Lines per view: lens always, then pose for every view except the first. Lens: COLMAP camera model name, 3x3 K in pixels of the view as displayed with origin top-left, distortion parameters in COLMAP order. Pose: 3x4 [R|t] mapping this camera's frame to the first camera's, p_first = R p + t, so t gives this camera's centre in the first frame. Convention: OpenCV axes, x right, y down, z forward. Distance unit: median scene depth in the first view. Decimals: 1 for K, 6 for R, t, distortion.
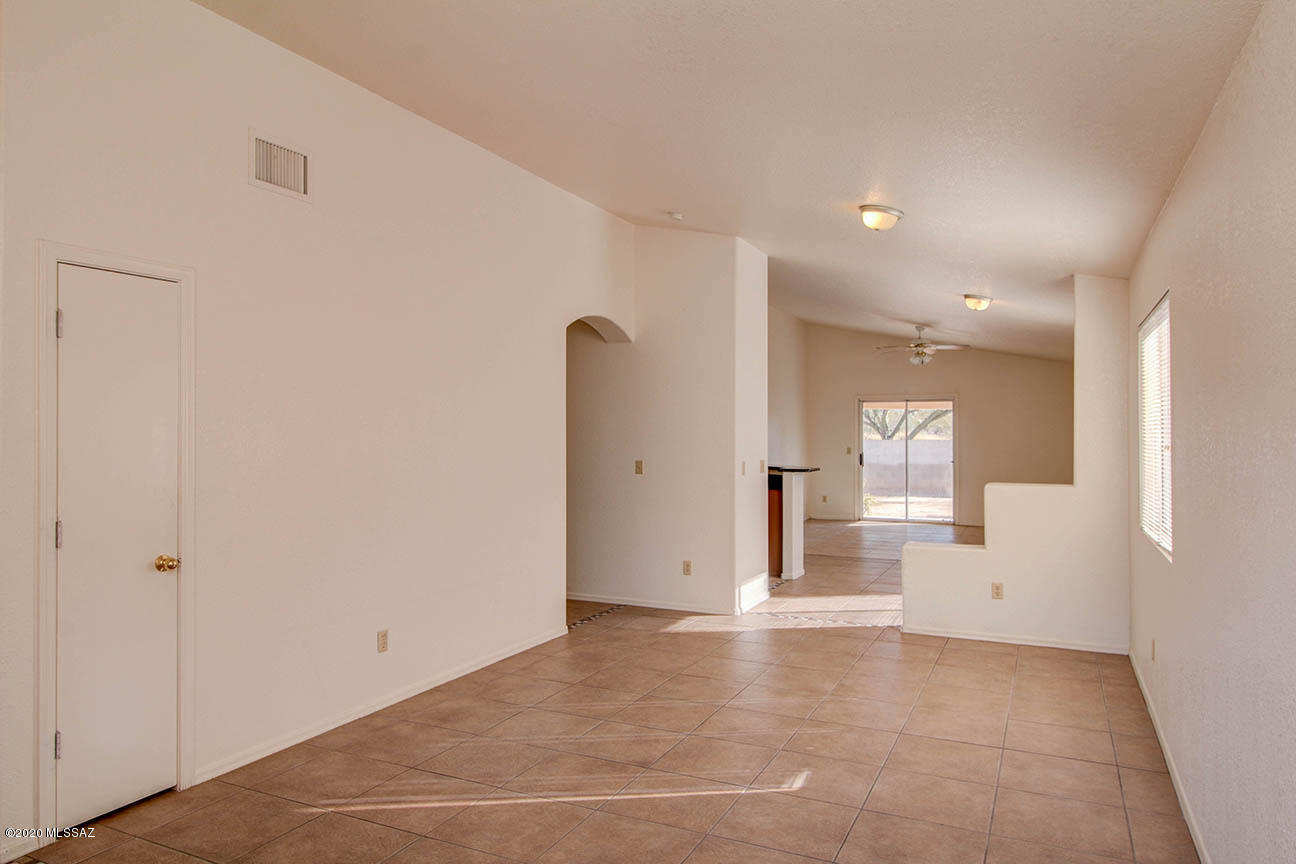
lens RADIAL K [[843.5, 0, 645.4], [0, 843.5, 429.4], [0, 0, 1]] dist [0.020523, -0.000177]
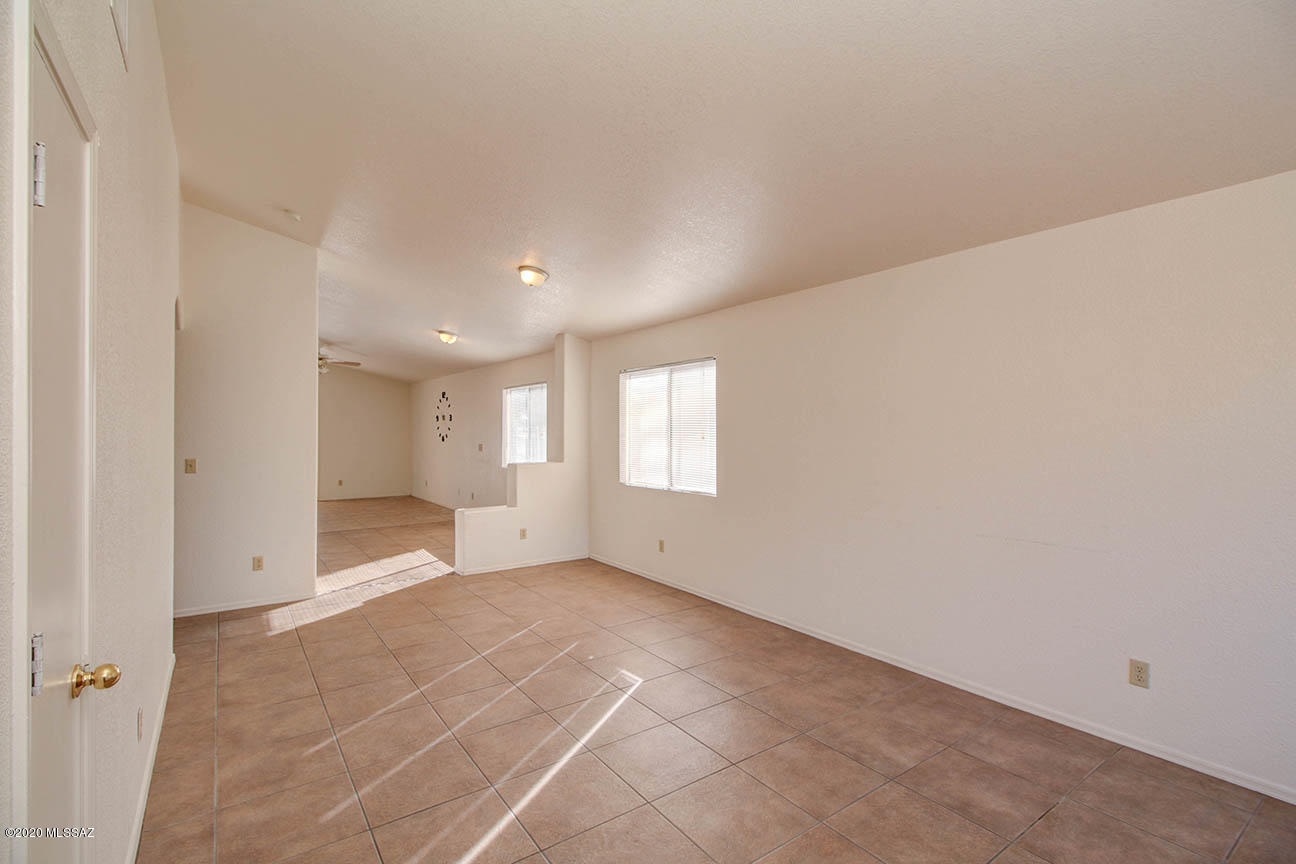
lens RADIAL K [[590.9, 0, 648.4], [0, 590.9, 430.2], [0, 0, 1]] dist [0.023122, -0.011324]
pose [[0.476509, 0.001445, 0.879168, -0.564194], [-0.008003, 0.999964, 0.002693, -0.000071], [-0.879133, -0.008319, 0.476504, 0.405745]]
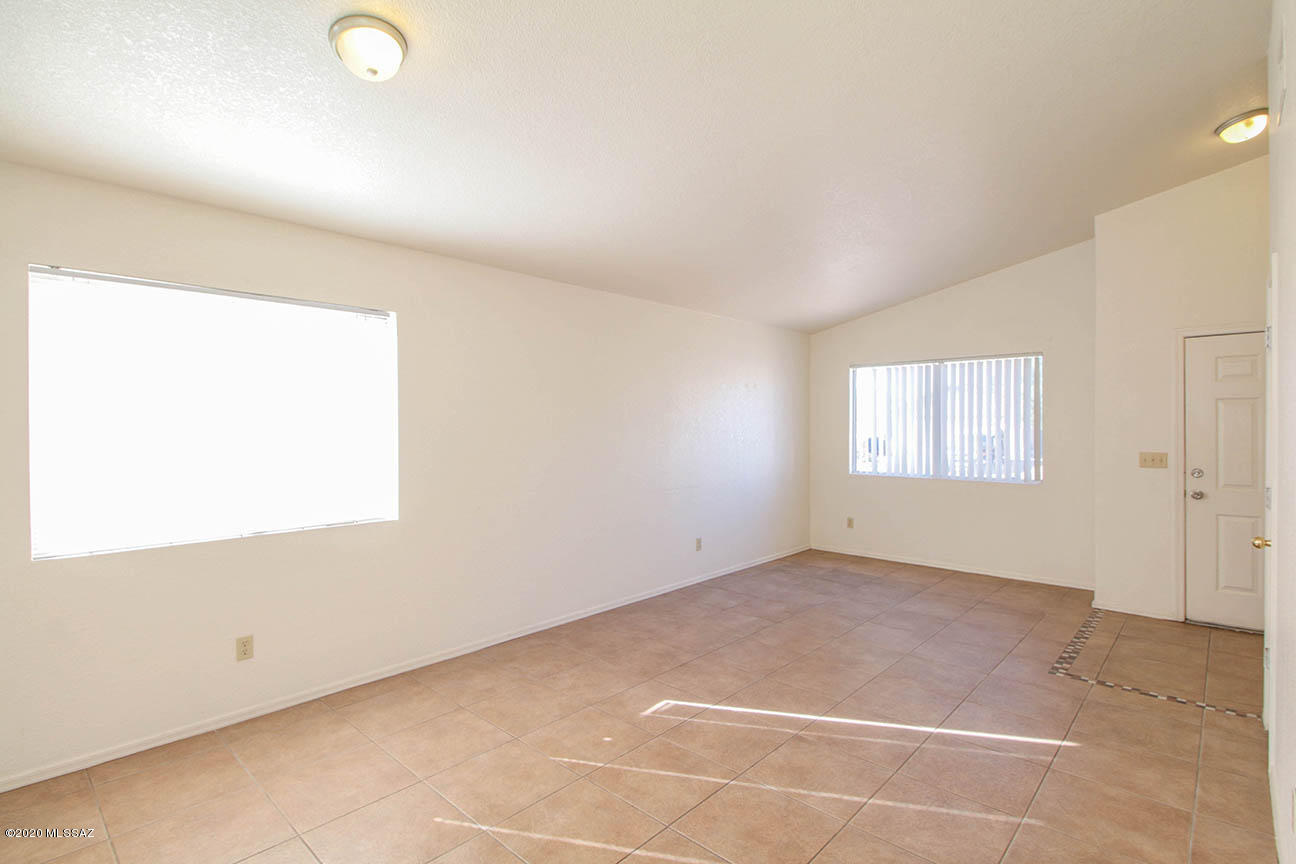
lens RADIAL K [[623.5, 0, 639.7], [0, 623.5, 429.6], [0, 0, 1]] dist [0.004633, -0.004336]
pose [[-0.953792, -0.000372, 0.300467, -0.038276], [0.000106, 0.999999, 0.001575, 0.011551], [-0.300467, 0.001534, -0.953791, 1.540033]]
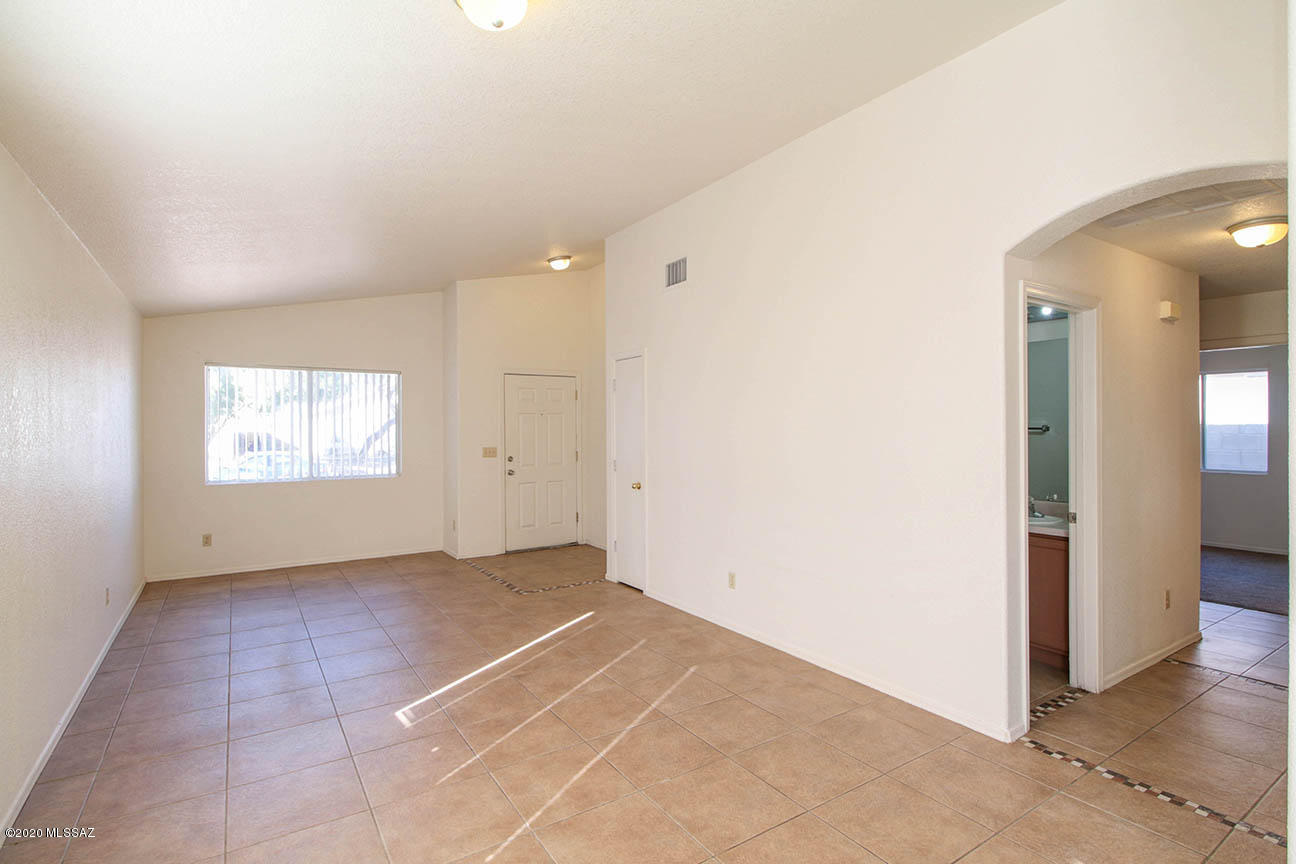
lens RADIAL K [[623.5, 0, 642.1], [0, 623.5, 431.4], [0, 0, 1]] dist [0.004633, -0.004336]
pose [[-0.517271, 0.006619, -0.855796, 0.627691], [0.008894, 0.999958, 0.002358, 0.010977], [0.855775, -0.006392, -0.517308, 1.436402]]
